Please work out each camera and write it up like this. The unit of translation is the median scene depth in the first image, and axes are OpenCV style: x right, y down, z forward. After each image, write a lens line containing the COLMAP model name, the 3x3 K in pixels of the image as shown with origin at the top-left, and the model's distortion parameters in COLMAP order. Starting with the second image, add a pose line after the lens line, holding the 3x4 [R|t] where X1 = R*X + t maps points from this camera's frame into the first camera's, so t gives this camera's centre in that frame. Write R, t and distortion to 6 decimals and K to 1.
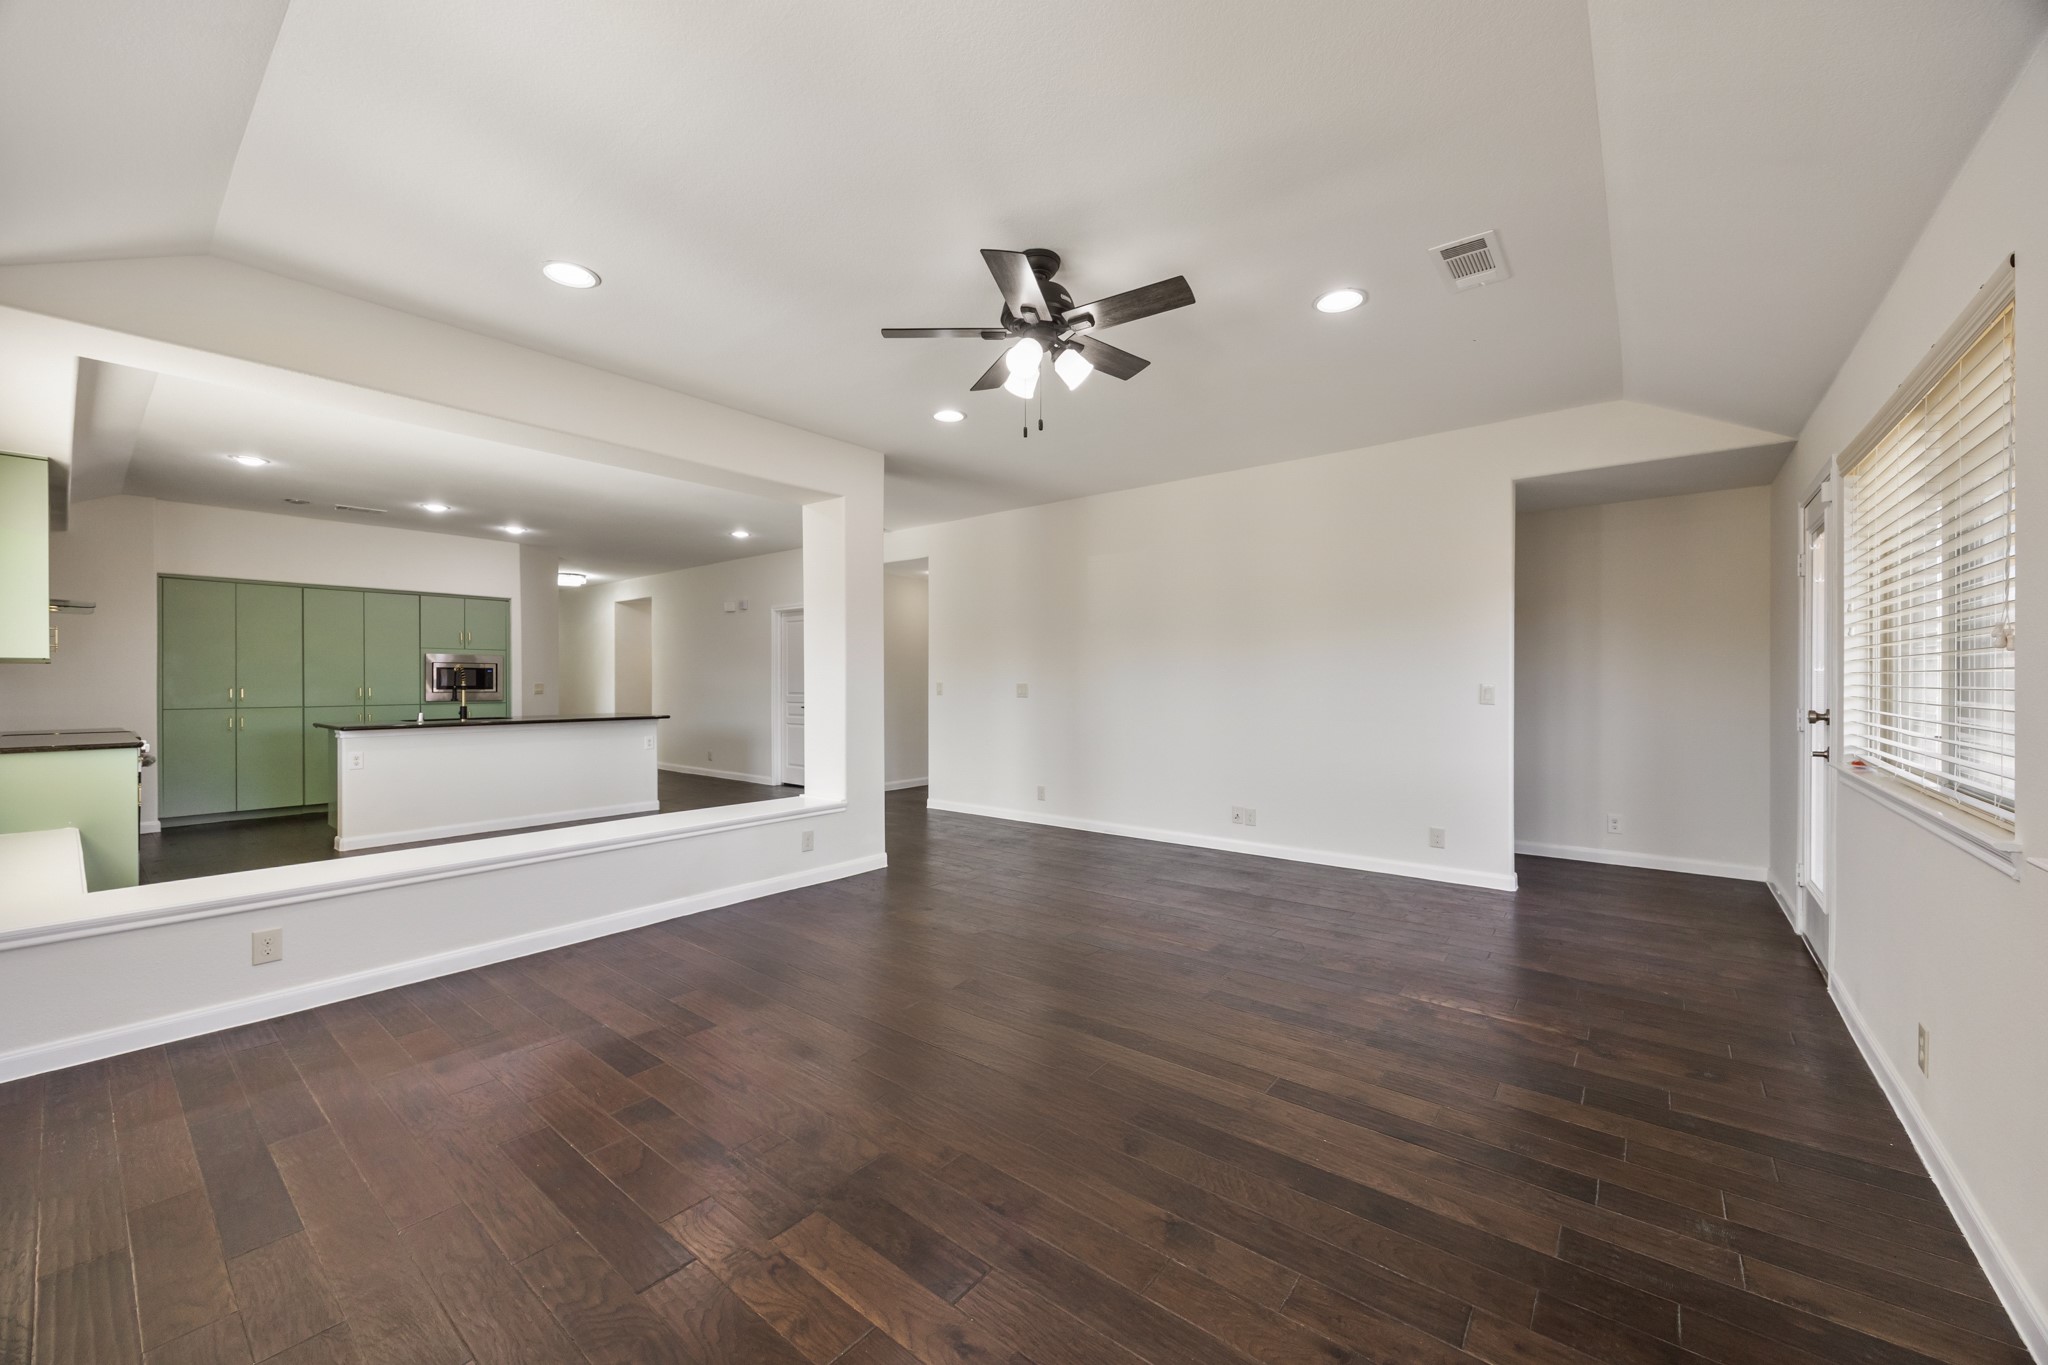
lens RADIAL K [[785.8, 0, 1017.3], [0, 785.8, 678.3], [0, 0, 1]] dist [-0.002707, -0.000054]
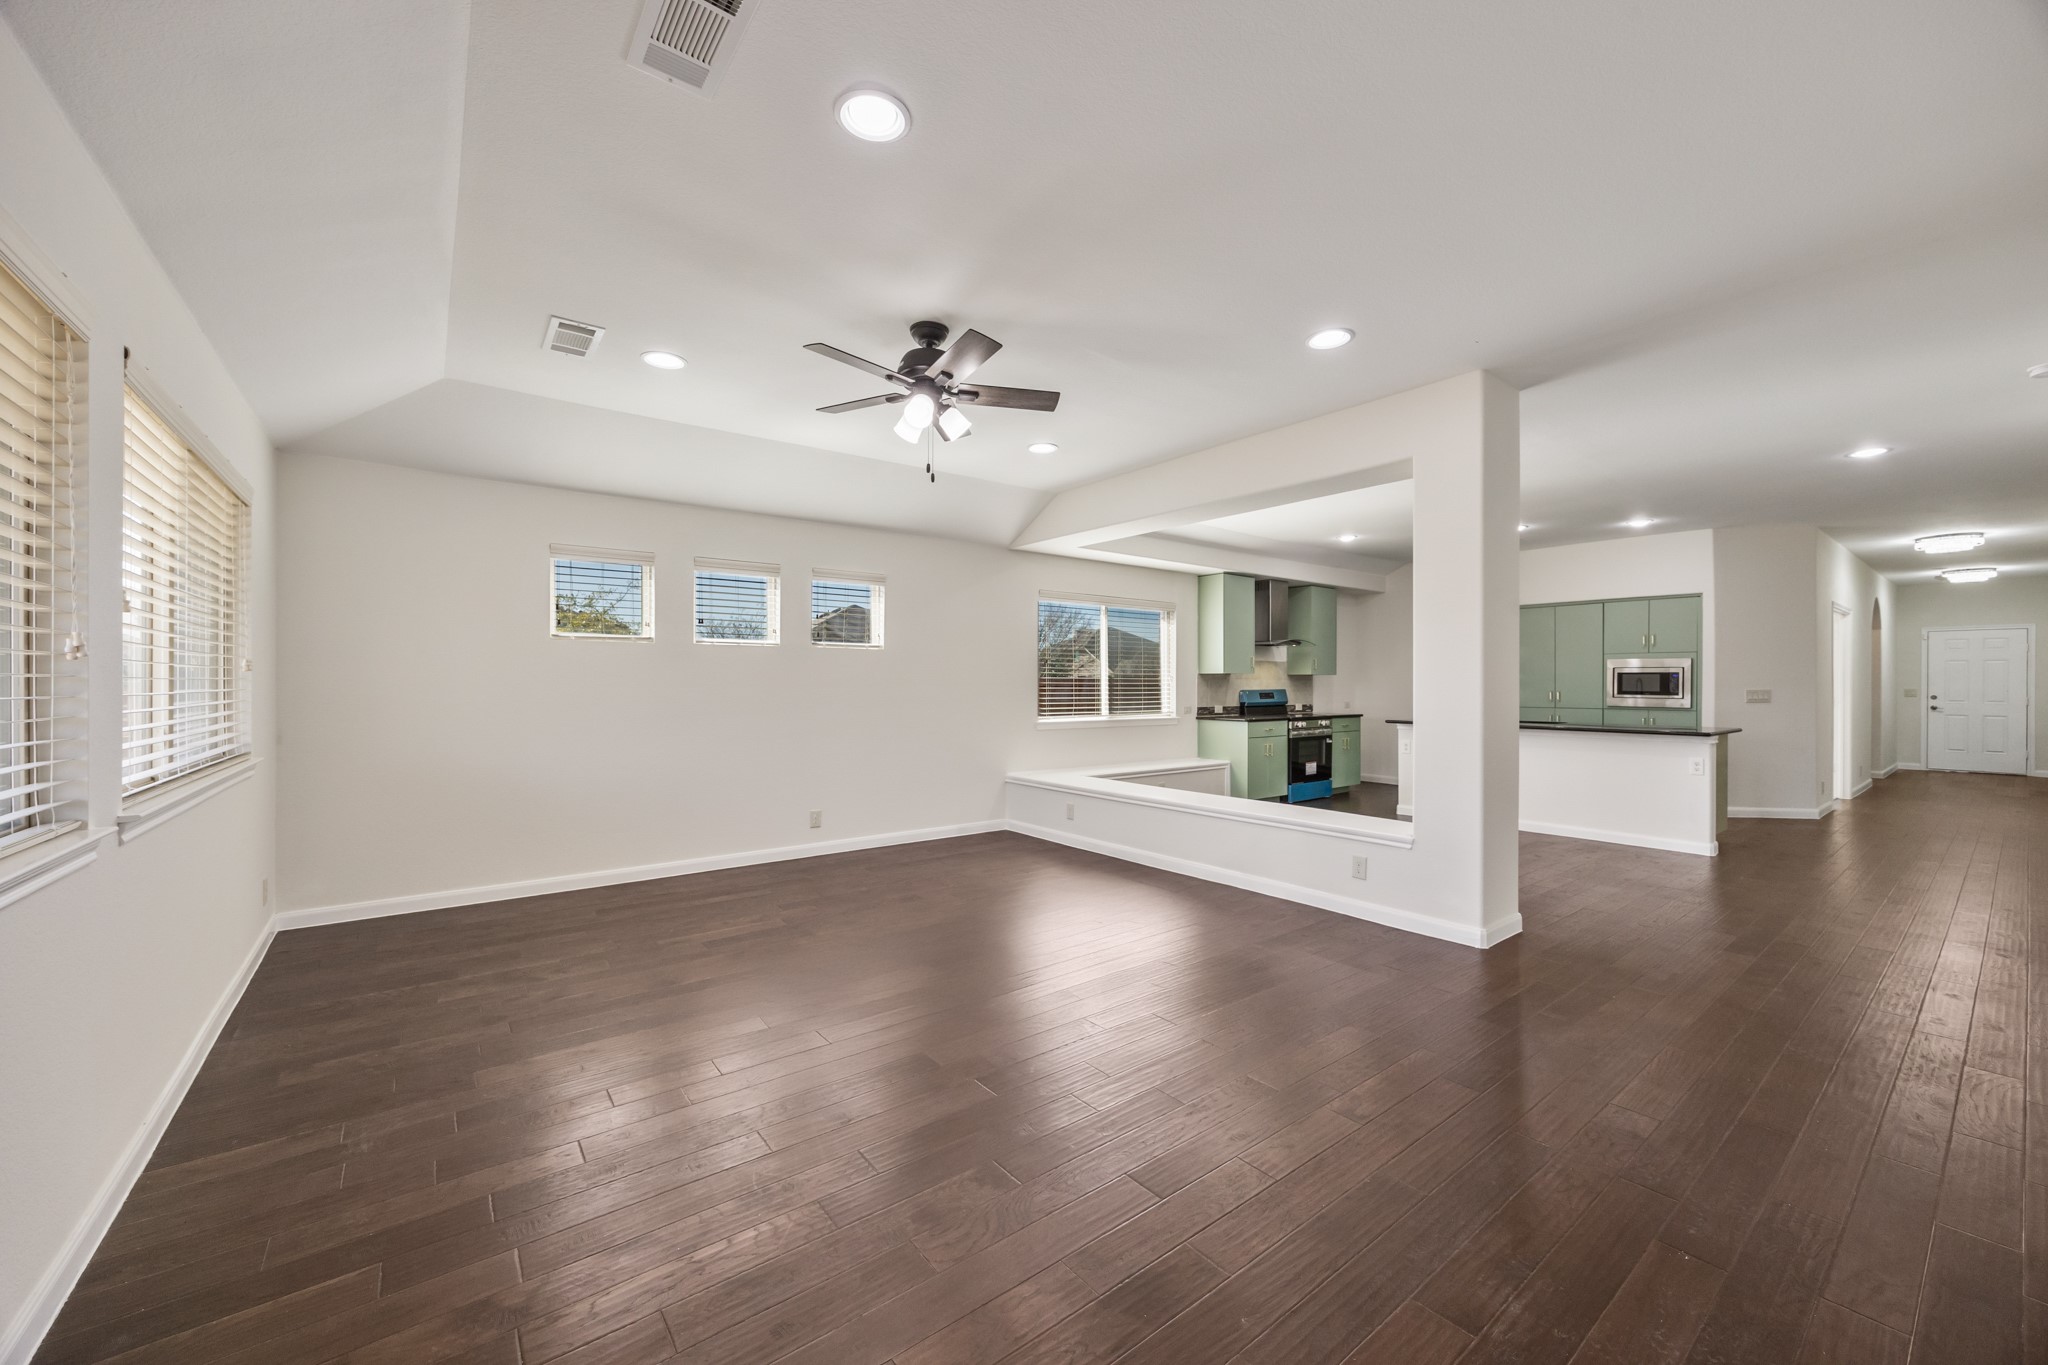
lens RADIAL K [[785.8, 0, 1028.8], [0, 785.8, 683.3], [0, 0, 1]] dist [-0.002707, -0.000054]
pose [[-0.222469, 0.000771, -0.974939, 0.417298], [-0.002053, 0.999997, 0.001259, -0.000457], [0.974938, 0.002281, -0.222467, 0.513944]]
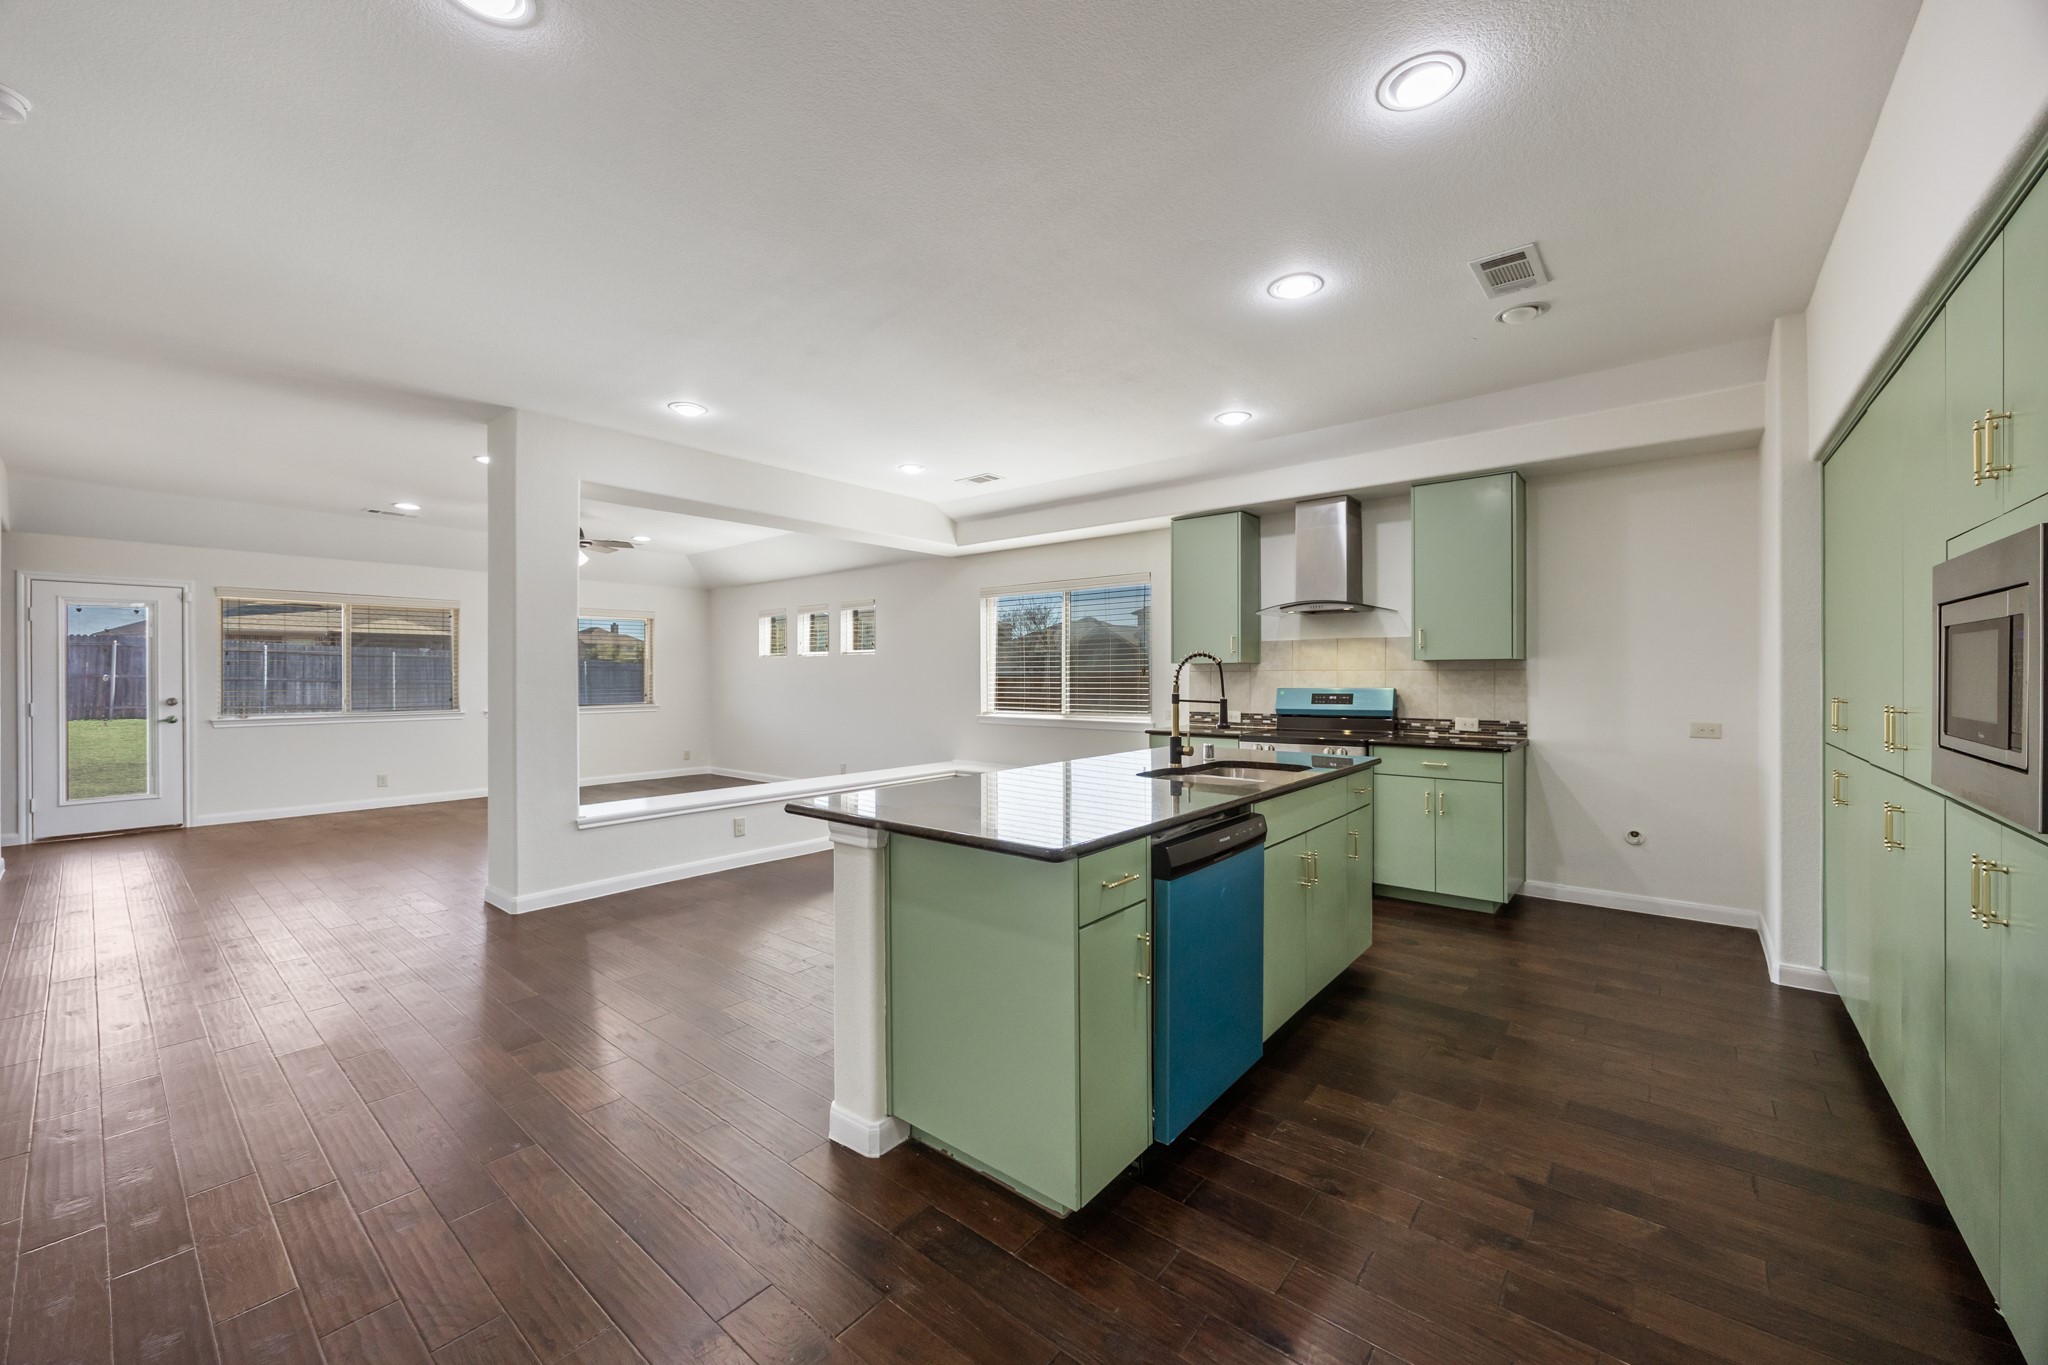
lens RADIAL K [[785.8, 0, 1024.6], [0, 785.8, 680.0], [0, 0, 1]] dist [-0.002707, -0.000054]
pose [[-0.999944, 0.007135, 0.007766, -0.333678], [0.007214, 0.999921, 0.010246, -0.004948], [-0.007692, 0.010301, -0.999917, 1.111850]]
